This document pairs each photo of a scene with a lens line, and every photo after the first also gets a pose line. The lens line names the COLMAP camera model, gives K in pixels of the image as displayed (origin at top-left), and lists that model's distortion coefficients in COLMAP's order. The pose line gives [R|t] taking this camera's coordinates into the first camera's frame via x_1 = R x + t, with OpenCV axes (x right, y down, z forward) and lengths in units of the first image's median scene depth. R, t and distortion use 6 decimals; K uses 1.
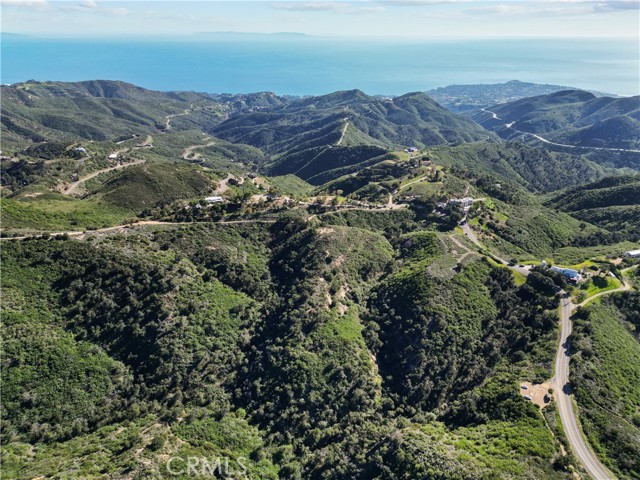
lens RADIAL K [[447.9, 0, 321.1], [0, 447.9, 239.7], [0, 0, 1]] dist [0.075448, -0.073292]
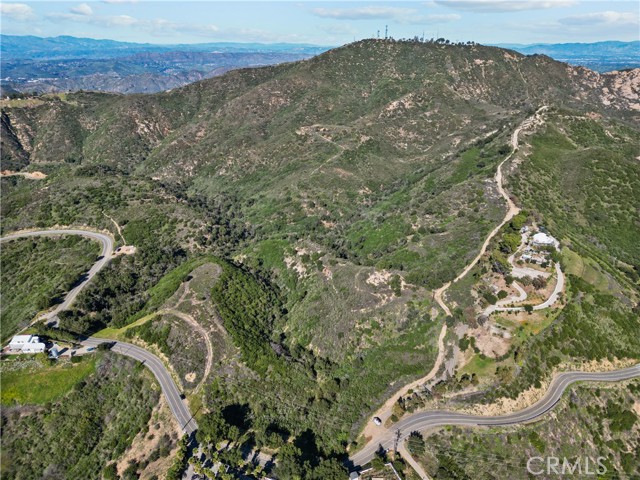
lens RADIAL K [[447.9, 0, 321.1], [0, 447.9, 239.7], [0, 0, 1]] dist [0.075448, -0.073292]
pose [[-0.822664, 0.218612, -0.524817, 0.491014], [-0.246061, 0.695267, 0.675320, -0.574589], [0.512521, 0.684699, -0.518179, 1.421487]]
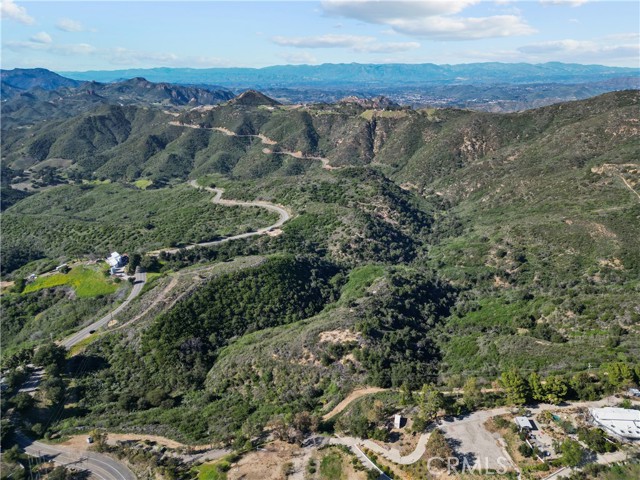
lens RADIAL K [[447.9, 0, 321.1], [0, 447.9, 239.7], [0, 0, 1]] dist [0.075448, -0.073292]
pose [[-0.949476, -0.114244, 0.292307, -0.131218], [0.129047, 0.706891, 0.695451, -0.543205], [-0.286080, 0.698035, -0.656434, 1.427733]]
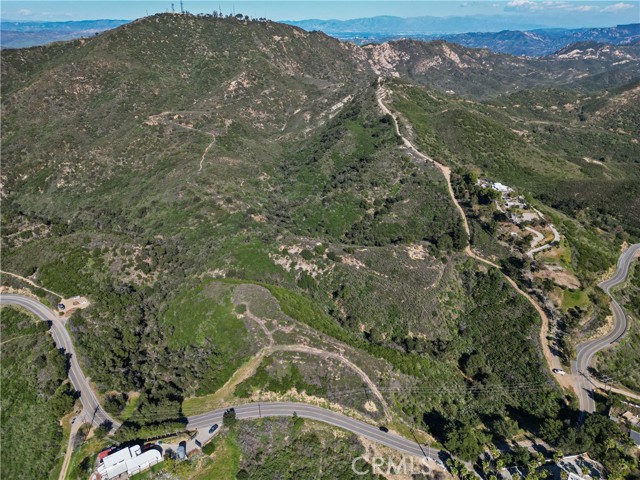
lens RADIAL K [[447.9, 0, 321.1], [0, 447.9, 239.7], [0, 0, 1]] dist [0.075448, -0.073292]
pose [[-0.406760, 0.391328, -0.825475, 0.733388], [-0.388385, 0.743797, 0.543988, -0.409363], [0.826863, 0.541875, -0.150561, 1.079960]]
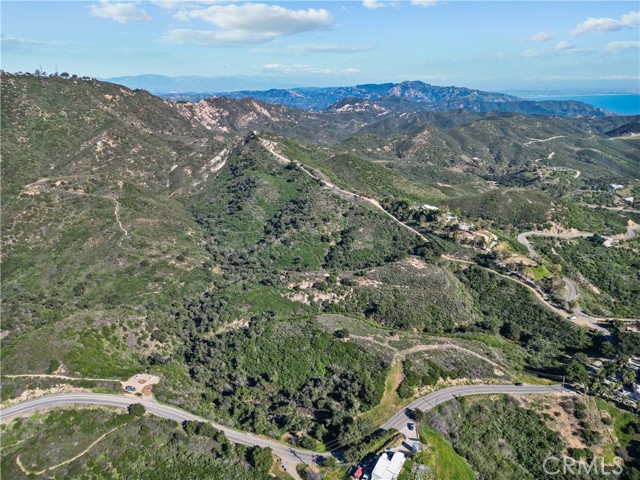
lens RADIAL K [[447.9, 0, 321.1], [0, 447.9, 239.7], [0, 0, 1]] dist [0.075448, -0.073292]
pose [[0.049118, 0.327255, -0.943659, 0.903322], [-0.421959, 0.863143, 0.277369, -0.250272], [0.905283, 0.384562, 0.180484, 0.728233]]
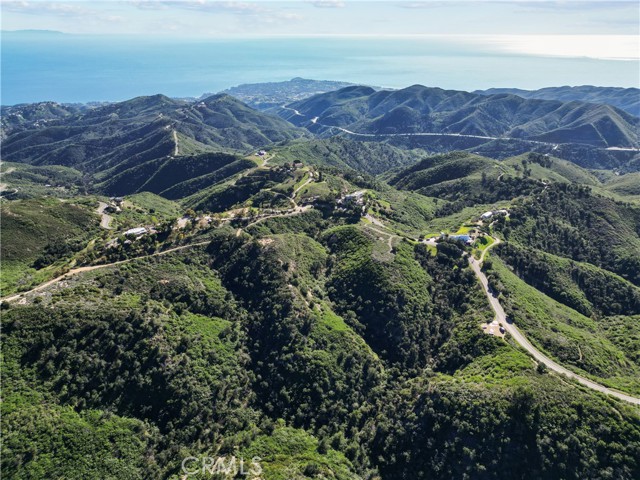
lens RADIAL K [[447.9, 0, 321.1], [0, 447.9, 239.7], [0, 0, 1]] dist [0.075448, -0.073292]
pose [[0.899302, -0.185844, 0.395875, -0.320279], [0.184657, 0.981927, 0.041485, -0.048744], [-0.396430, 0.035794, 0.917367, -0.021328]]
